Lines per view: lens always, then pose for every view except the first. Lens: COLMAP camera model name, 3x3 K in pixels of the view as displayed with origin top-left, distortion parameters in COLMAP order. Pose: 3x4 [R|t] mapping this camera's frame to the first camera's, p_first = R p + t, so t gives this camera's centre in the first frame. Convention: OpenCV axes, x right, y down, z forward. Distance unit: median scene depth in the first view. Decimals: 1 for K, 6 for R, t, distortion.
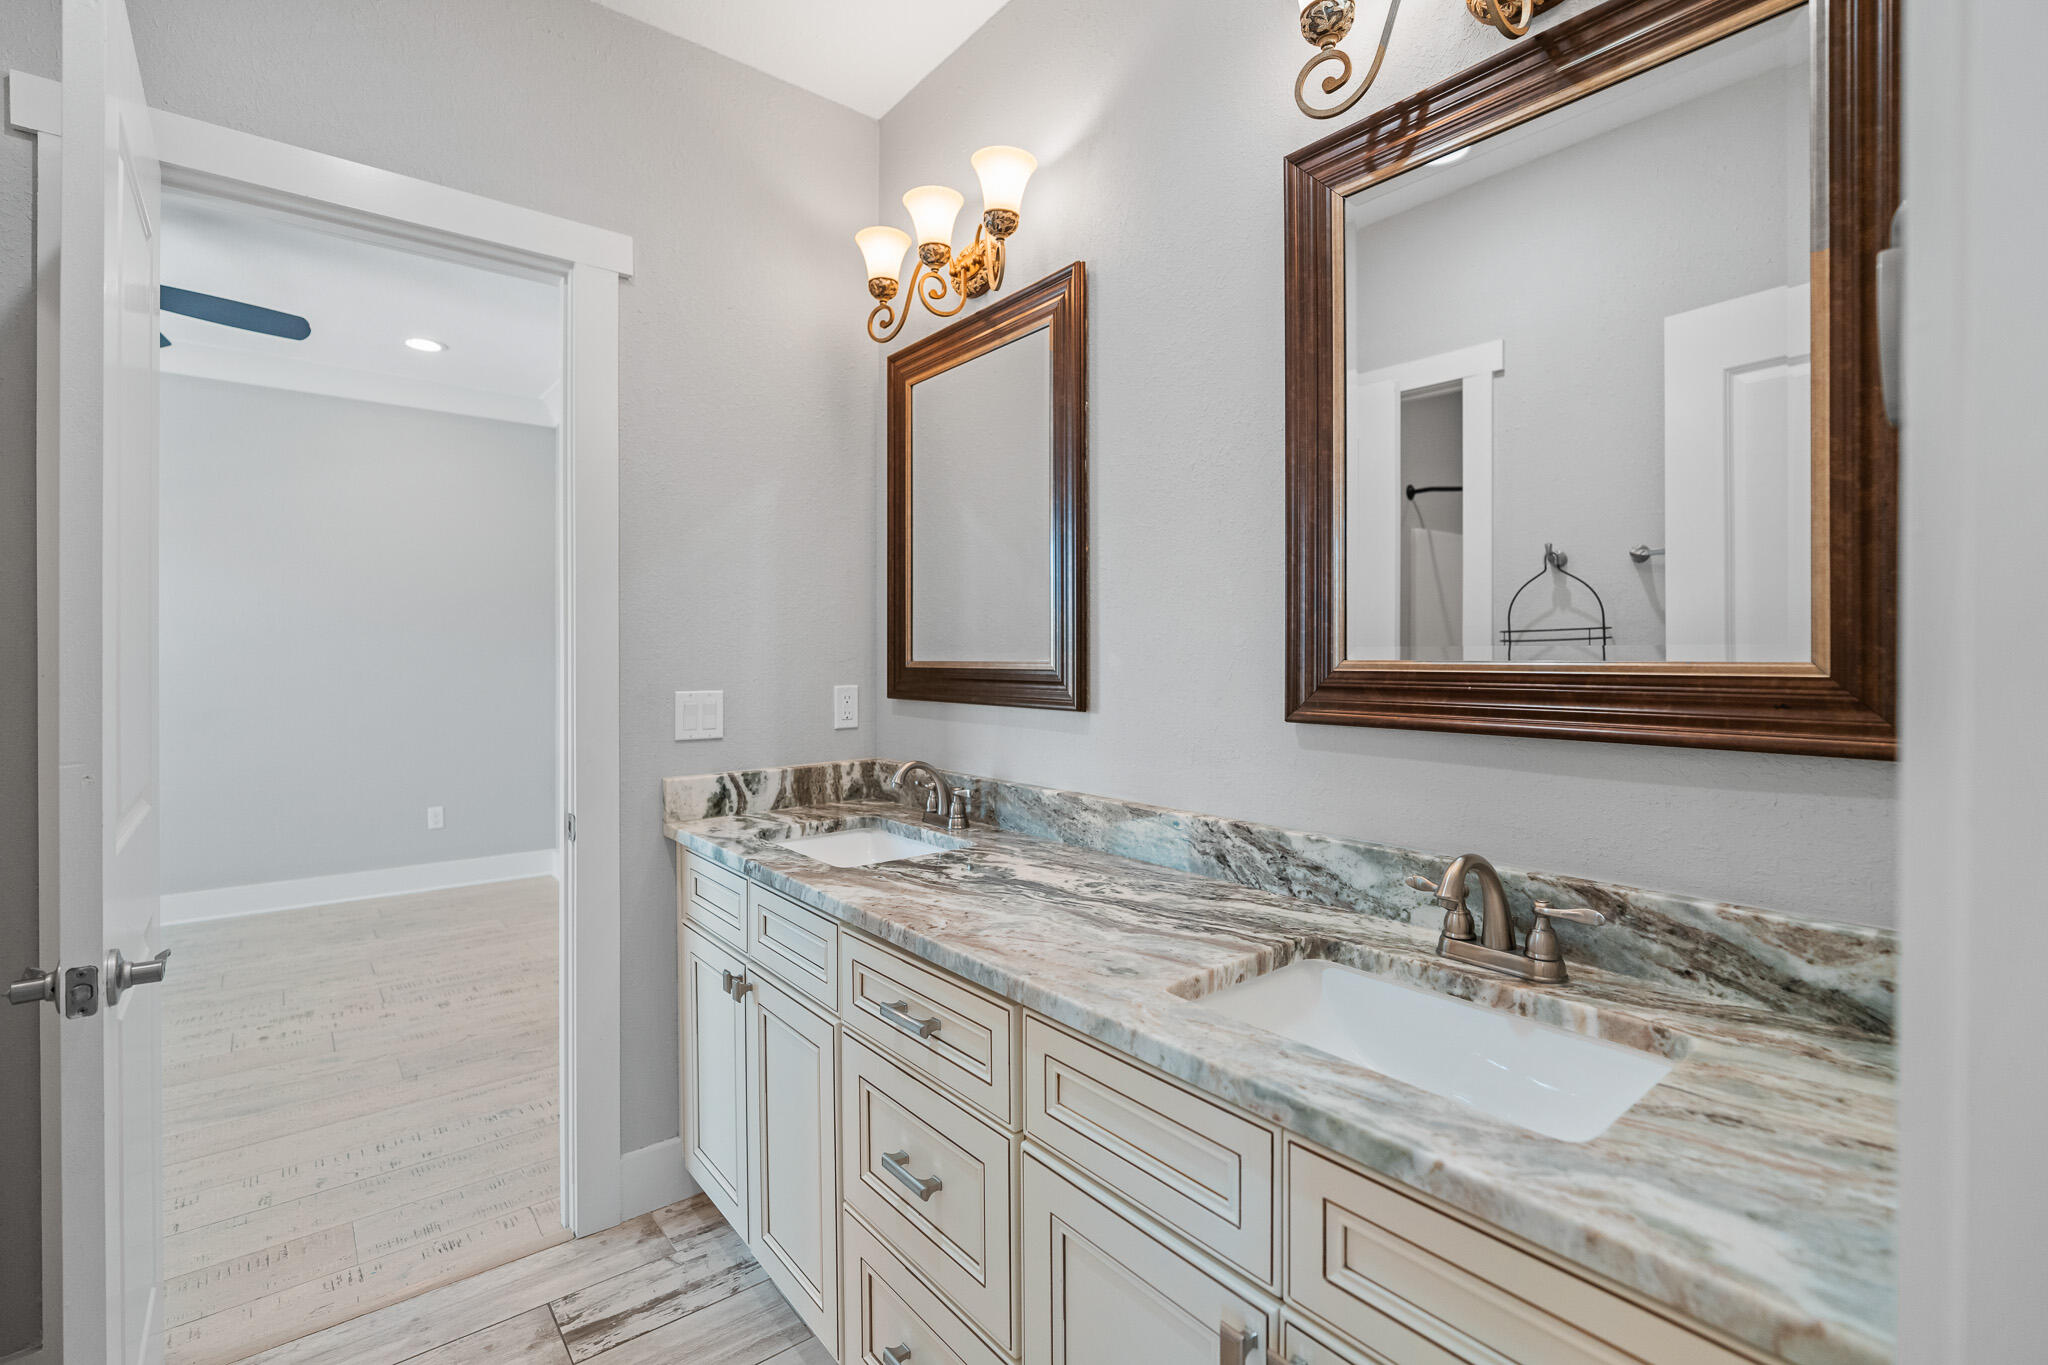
lens RADIAL K [[926.2, 0, 1017.8], [0, 926.2, 691.2], [0, 0, 1]] dist [-0.013922, 0.003214]
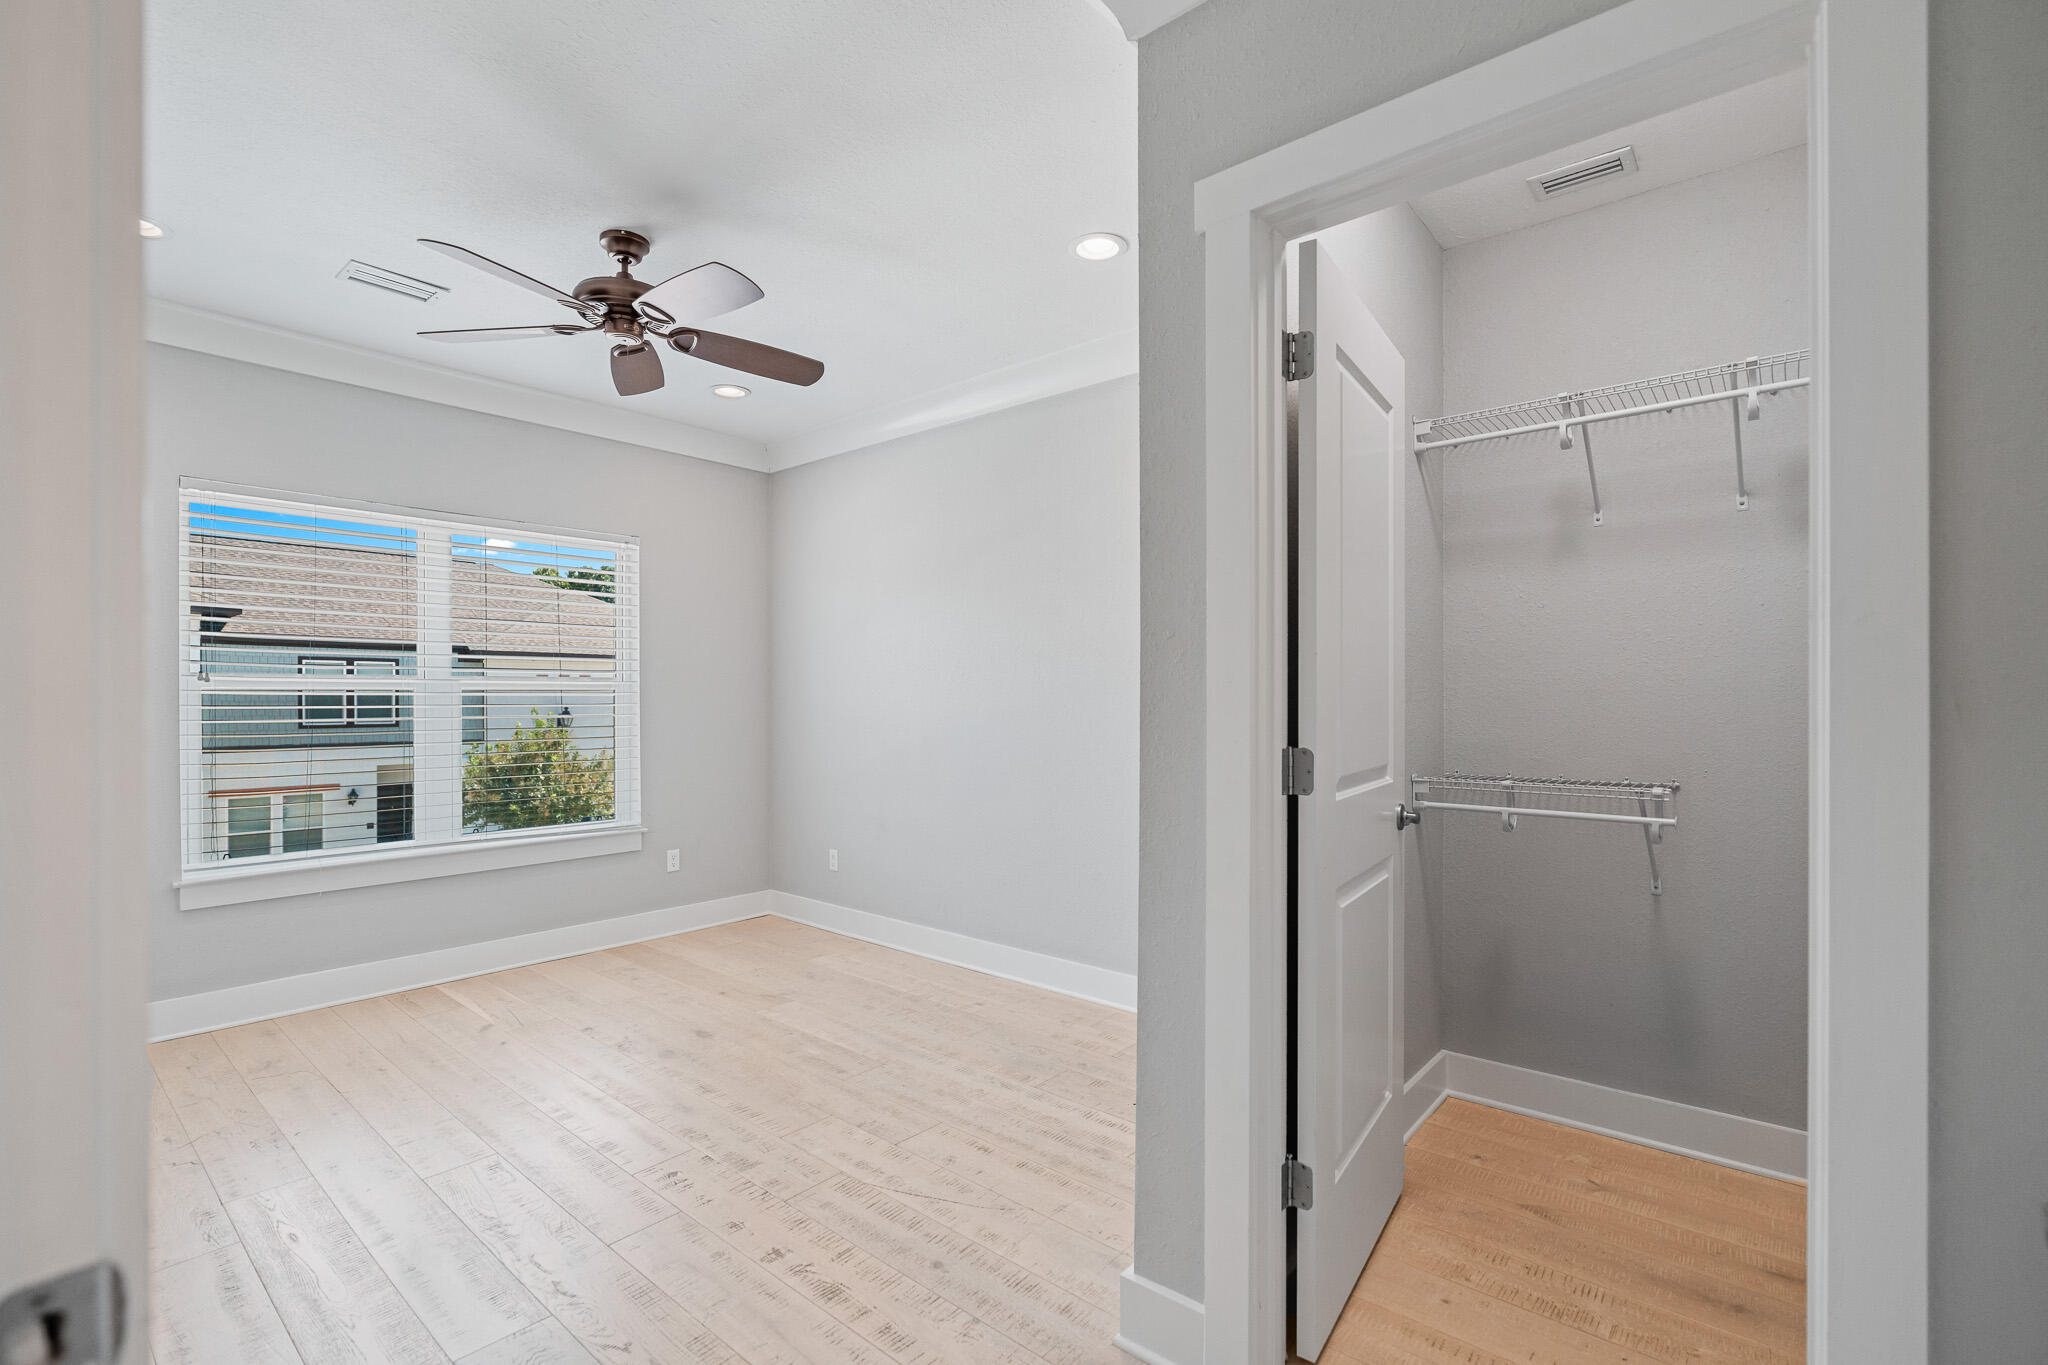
lens RADIAL K [[926.2, 0, 1017.8], [0, 926.2, 691.2], [0, 0, 1]] dist [-0.013922, 0.003214]
pose [[0.176839, -0.008002, -0.984207, 0.021852], [-0.033062, 0.999354, -0.014066, -0.036515], [0.983684, 0.035027, 0.176461, 0.996910]]
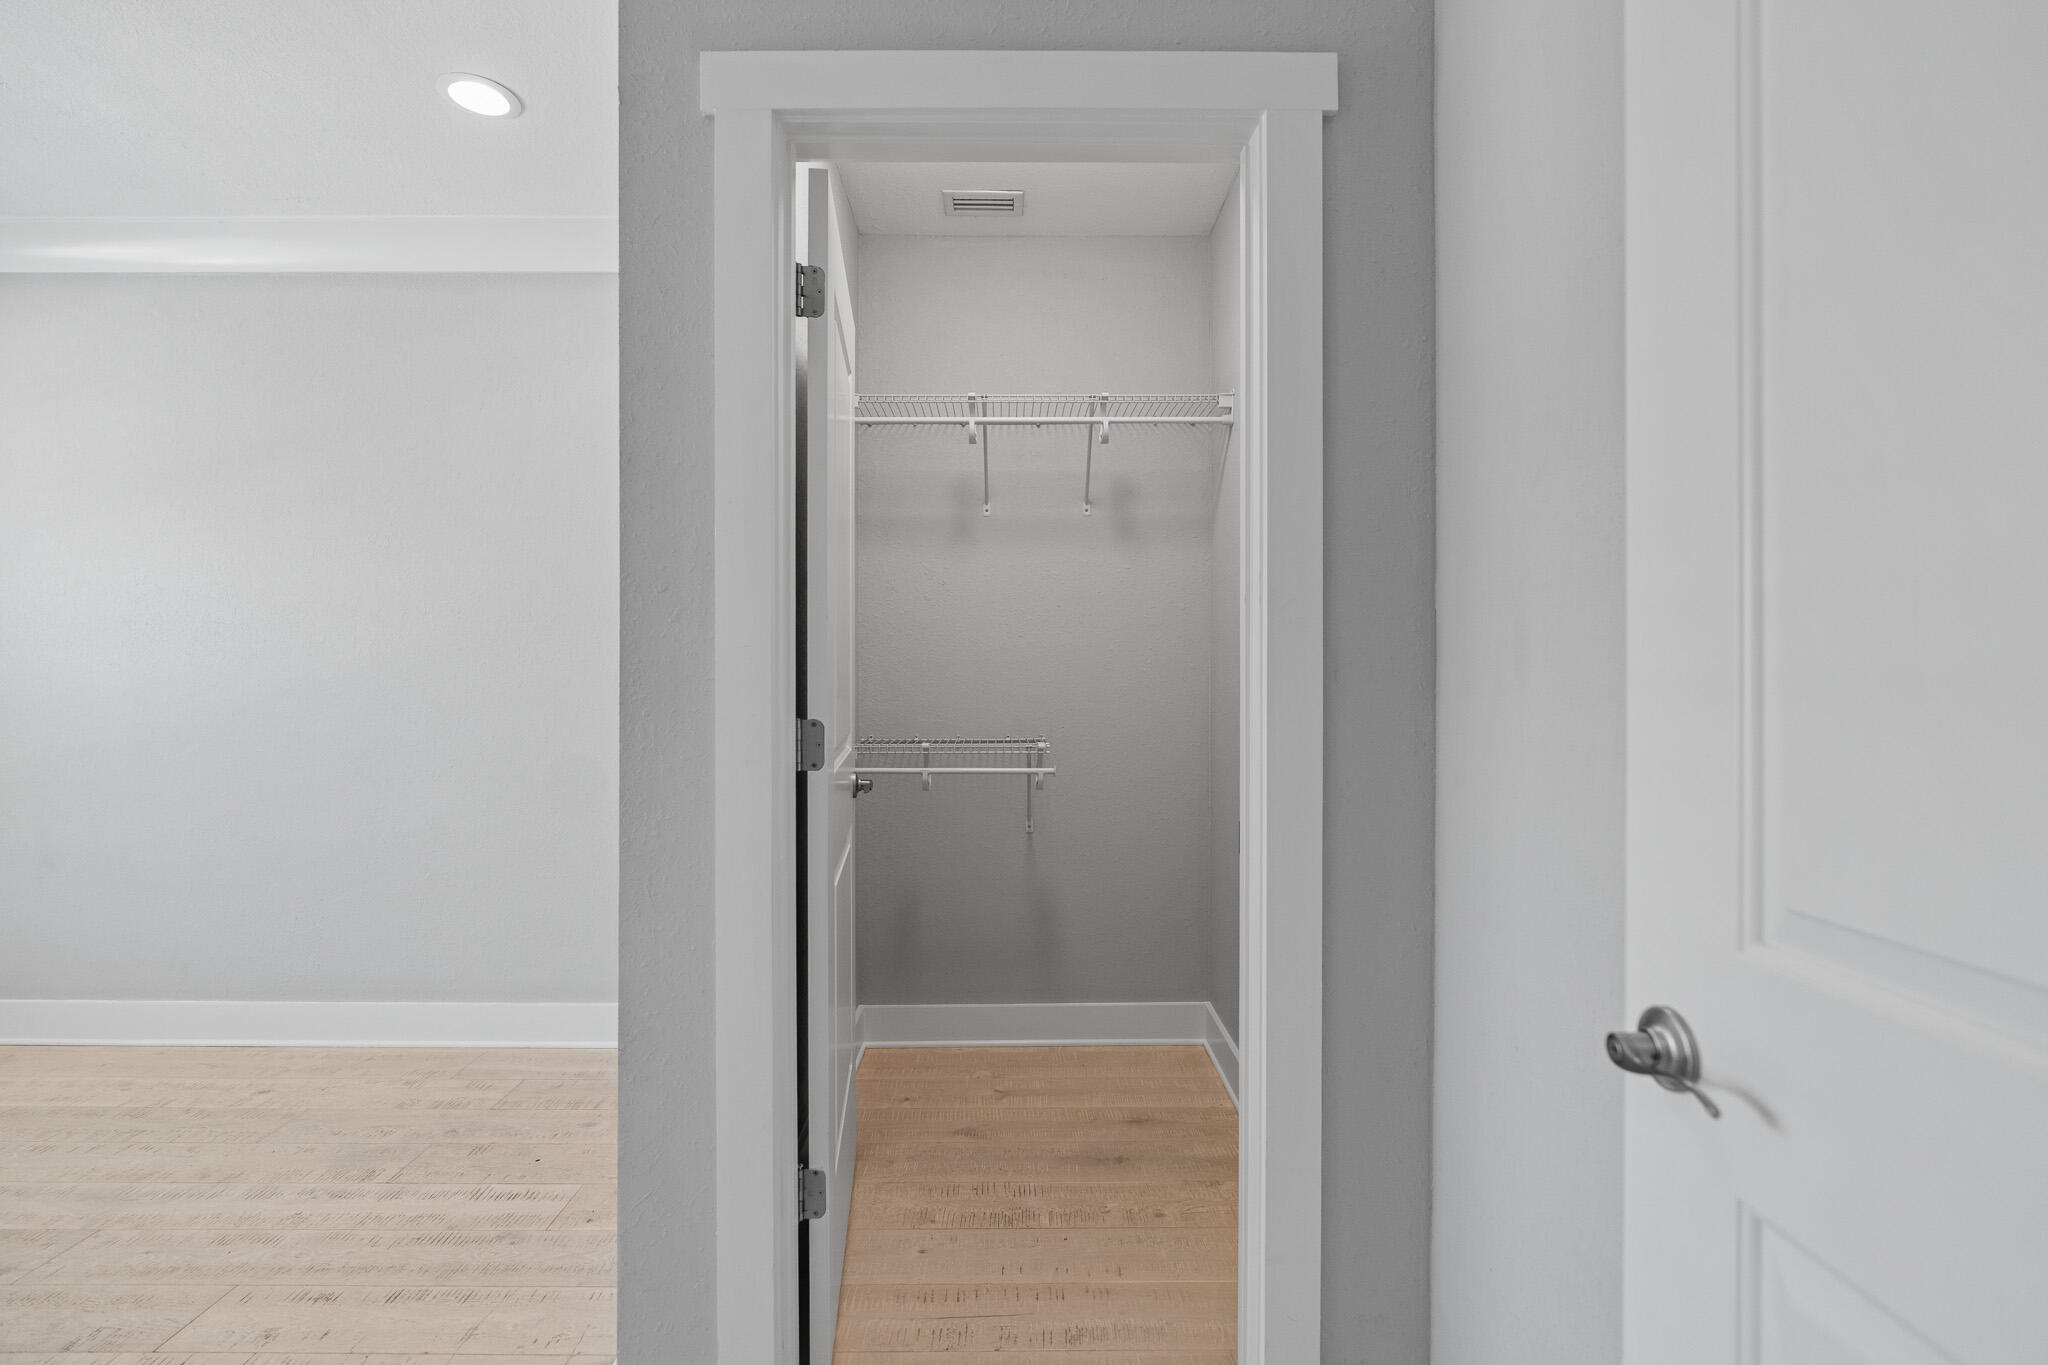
lens RADIAL K [[917.6, 0, 1025.5], [0, 917.6, 669.5], [0, 0, 1]] dist [-0.014556, 0.002841]
pose [[0.782730, 0.000192, -0.622361, -0.073030], [-0.020657, 0.999457, -0.025672, -0.033406], [0.622018, 0.032950, 0.782309, 0.948578]]
